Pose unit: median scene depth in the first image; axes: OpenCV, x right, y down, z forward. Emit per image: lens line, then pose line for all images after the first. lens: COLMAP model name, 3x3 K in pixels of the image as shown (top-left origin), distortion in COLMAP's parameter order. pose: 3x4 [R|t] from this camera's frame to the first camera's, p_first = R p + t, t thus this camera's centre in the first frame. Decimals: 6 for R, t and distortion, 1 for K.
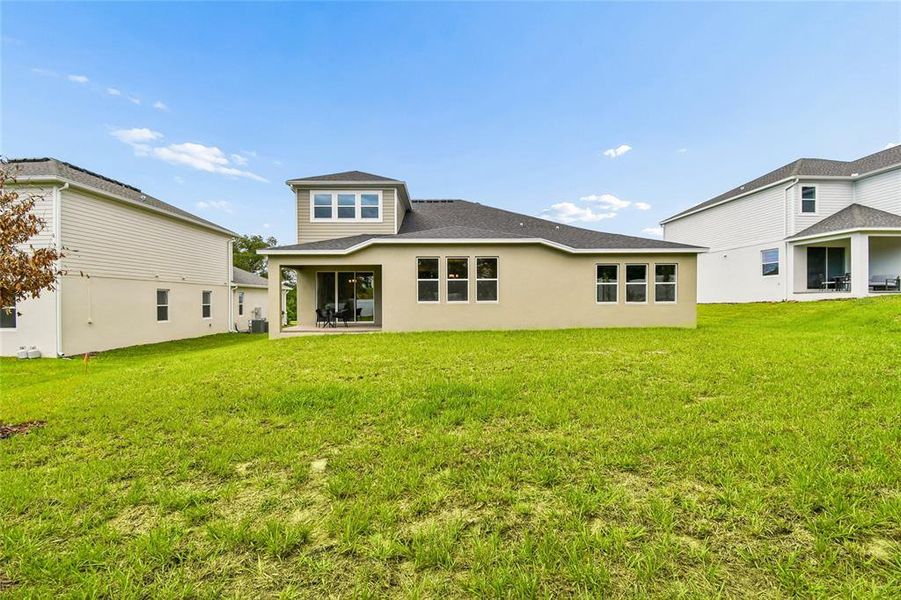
lens RADIAL K [[404.9, 0, 451.6], [0, 404.9, 302.7], [0, 0, 1]] dist [0.001037, -0.000175]
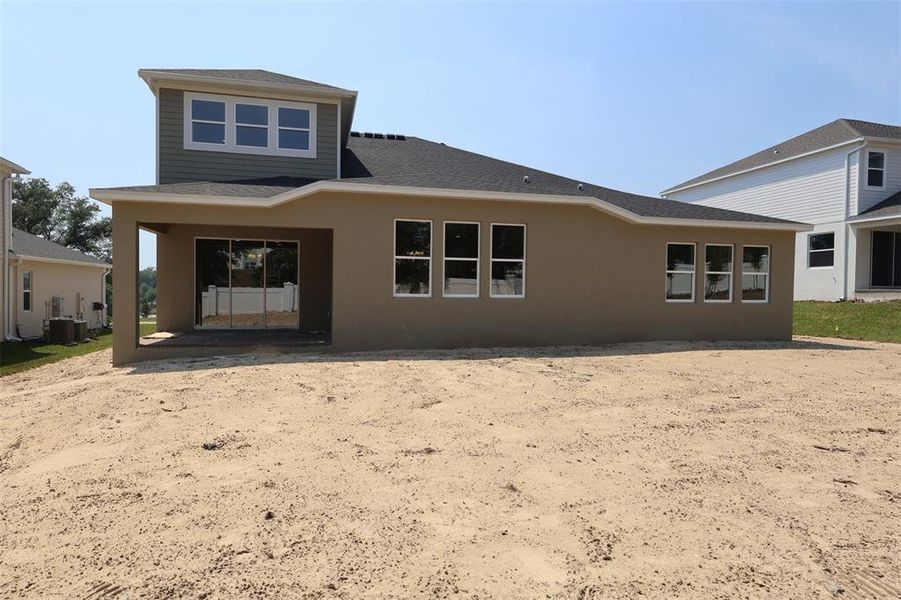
lens RADIAL K [[545.0, 0, 450.5], [0, 545.0, 300.0], [0, 0, 1]] dist [0.002975, 0.001279]
pose [[0.978060, 0.015515, 0.207743, -0.125632], [-0.017970, 0.999789, 0.009934, -0.003194], [-0.207545, -0.013449, 0.978133, 0.159871]]
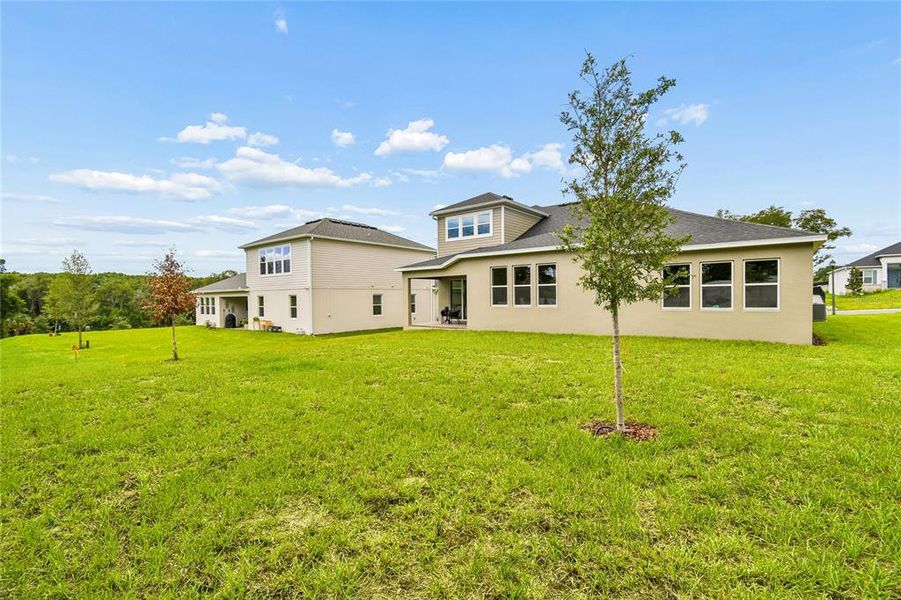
lens RADIAL K [[404.9, 0, 451.6], [0, 404.9, 302.7], [0, 0, 1]] dist [0.001037, -0.000175]
pose [[0.772673, 0.005611, -0.634779, 0.430528], [0.002672, 0.999923, 0.012090, -0.018274], [0.634799, -0.011038, 0.772599, 0.013478]]
